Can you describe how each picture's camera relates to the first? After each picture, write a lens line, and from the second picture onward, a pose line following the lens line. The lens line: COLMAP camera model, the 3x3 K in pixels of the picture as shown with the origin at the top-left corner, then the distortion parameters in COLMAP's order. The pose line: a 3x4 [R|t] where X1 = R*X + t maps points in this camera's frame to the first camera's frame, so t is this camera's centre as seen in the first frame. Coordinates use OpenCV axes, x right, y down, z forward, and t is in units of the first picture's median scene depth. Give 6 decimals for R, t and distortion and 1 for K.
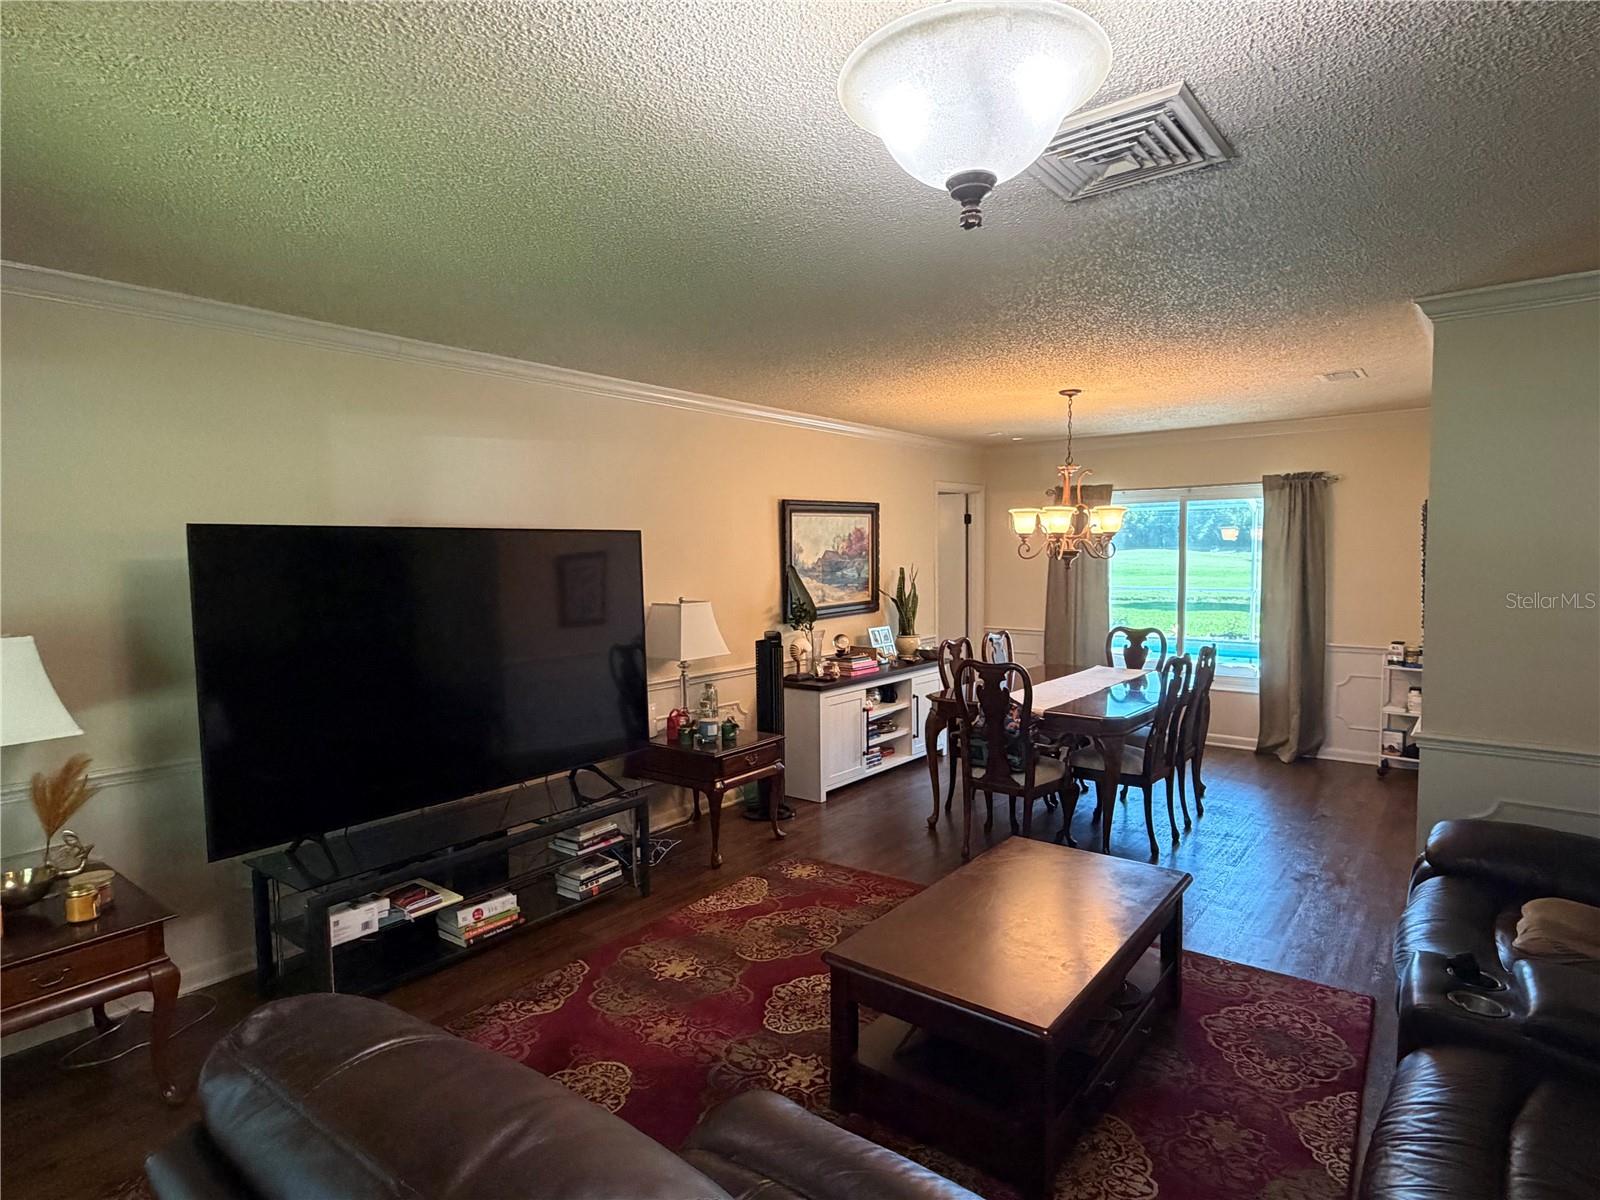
lens RADIAL K [[863.5, 0, 794.7], [0, 863.5, 607.6], [0, 0, 1]] dist [-0.007425, -0.001066]
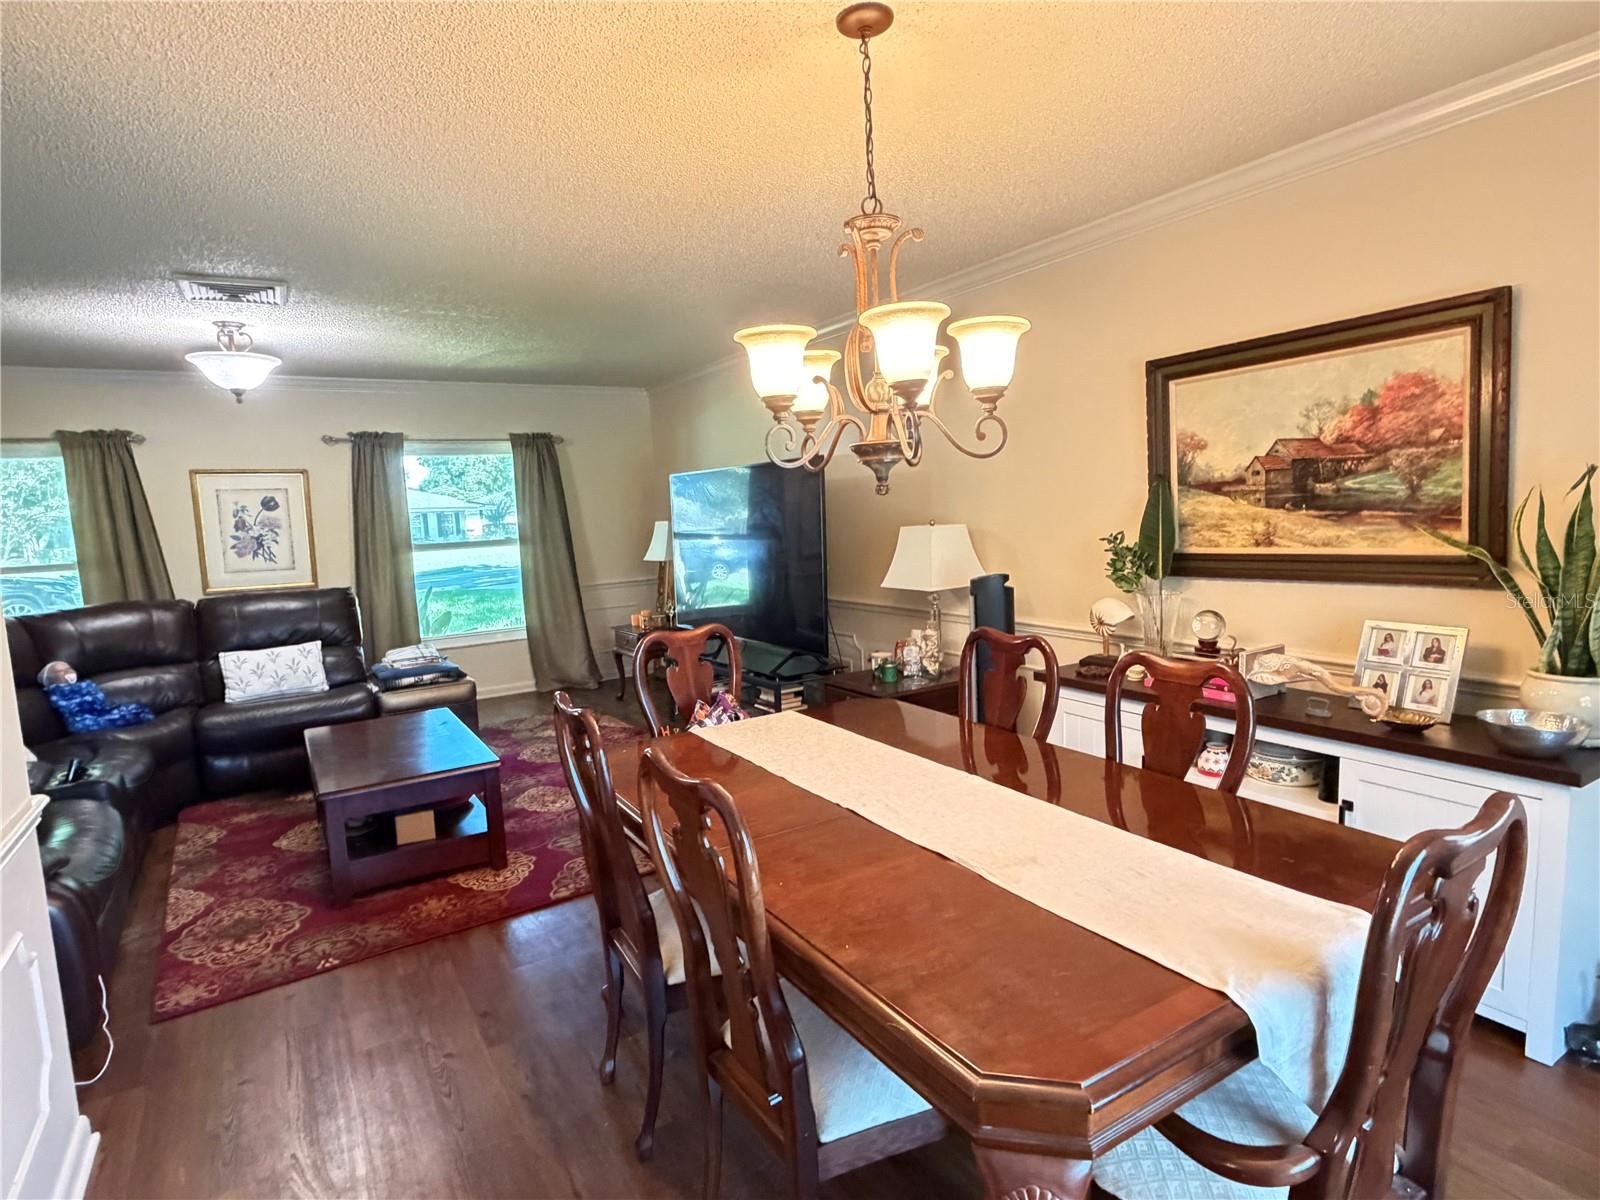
lens RADIAL K [[863.5, 0, 792.9], [0, 863.5, 603.8], [0, 0, 1]] dist [-0.007425, -0.001066]
pose [[-0.341519, 0.131525, -0.930627, 0.628010], [-0.014197, 0.989325, 0.145030, -0.044326], [0.939768, 0.062743, -0.336006, 0.977025]]
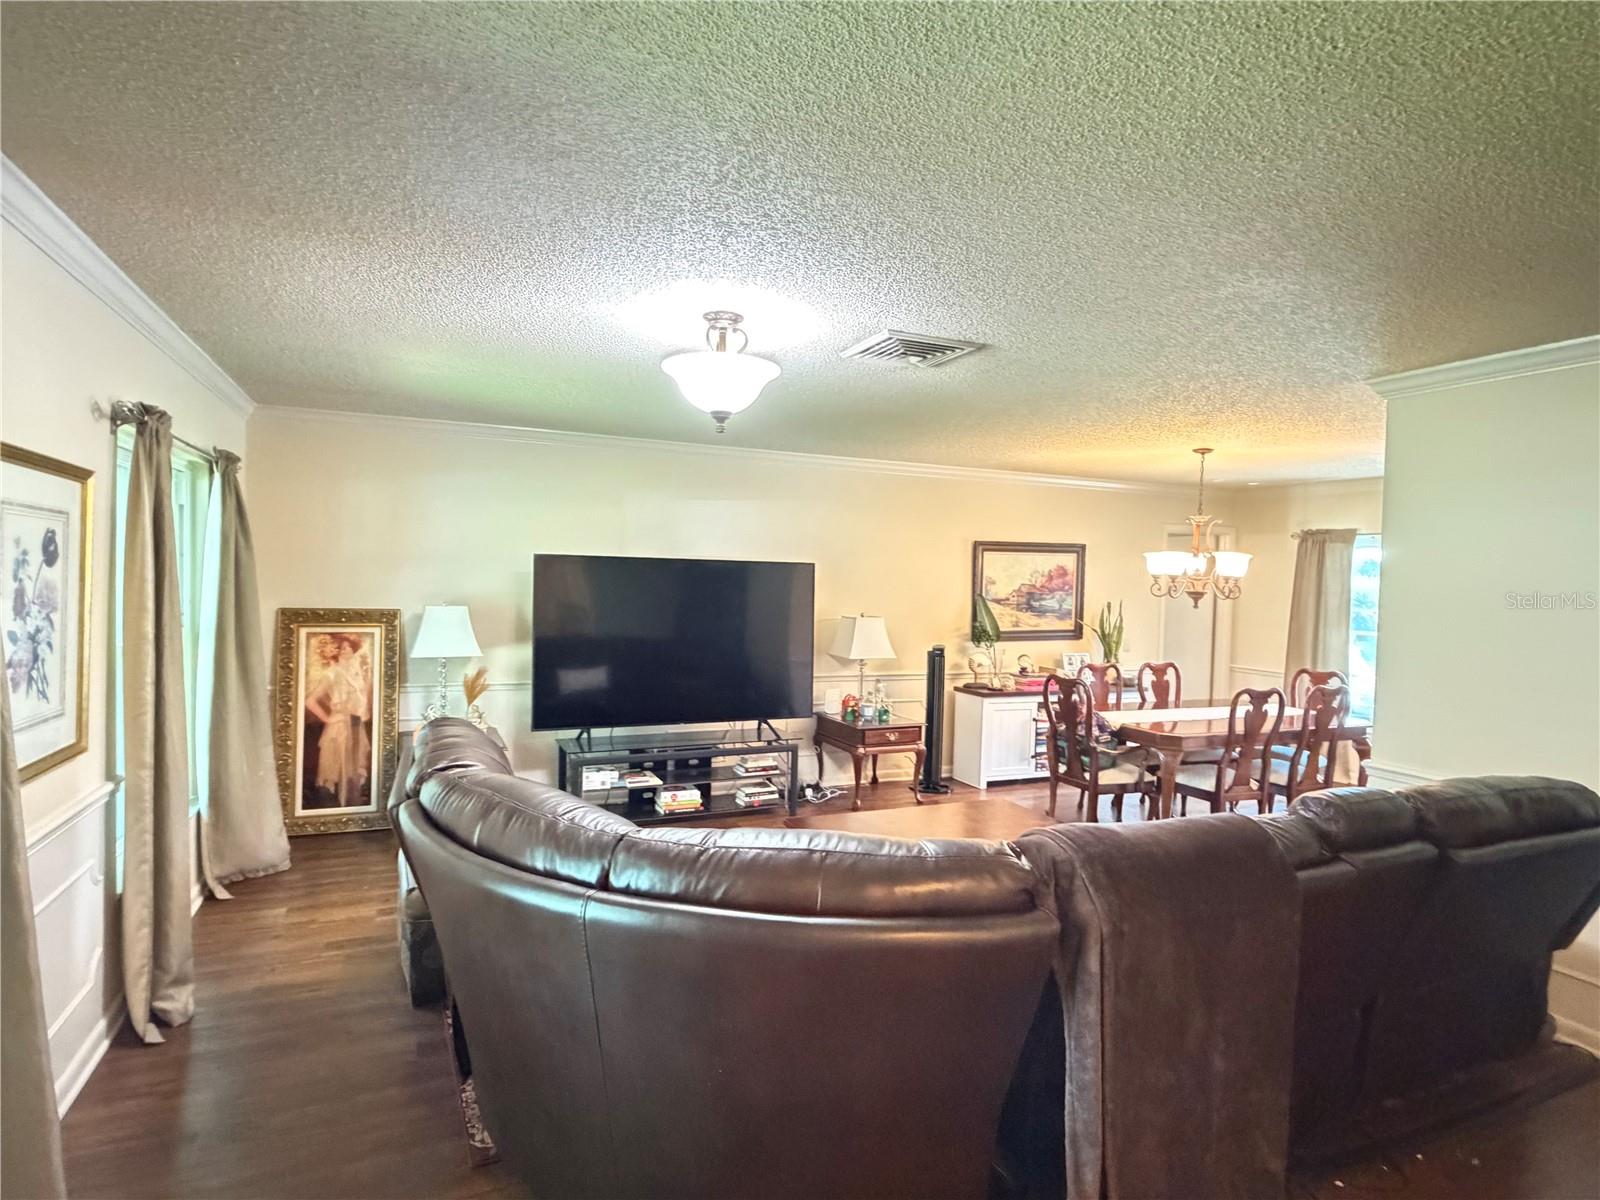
lens RADIAL K [[863.5, 0, 795.4], [0, 863.5, 598.7], [0, 0, 1]] dist [-0.007425, -0.001066]
pose [[0.879115, 0.045356, -0.474446, 0.349368], [-0.066004, 0.997455, -0.026947, 0.007361], [0.472017, 0.055004, 0.879872, -0.202968]]
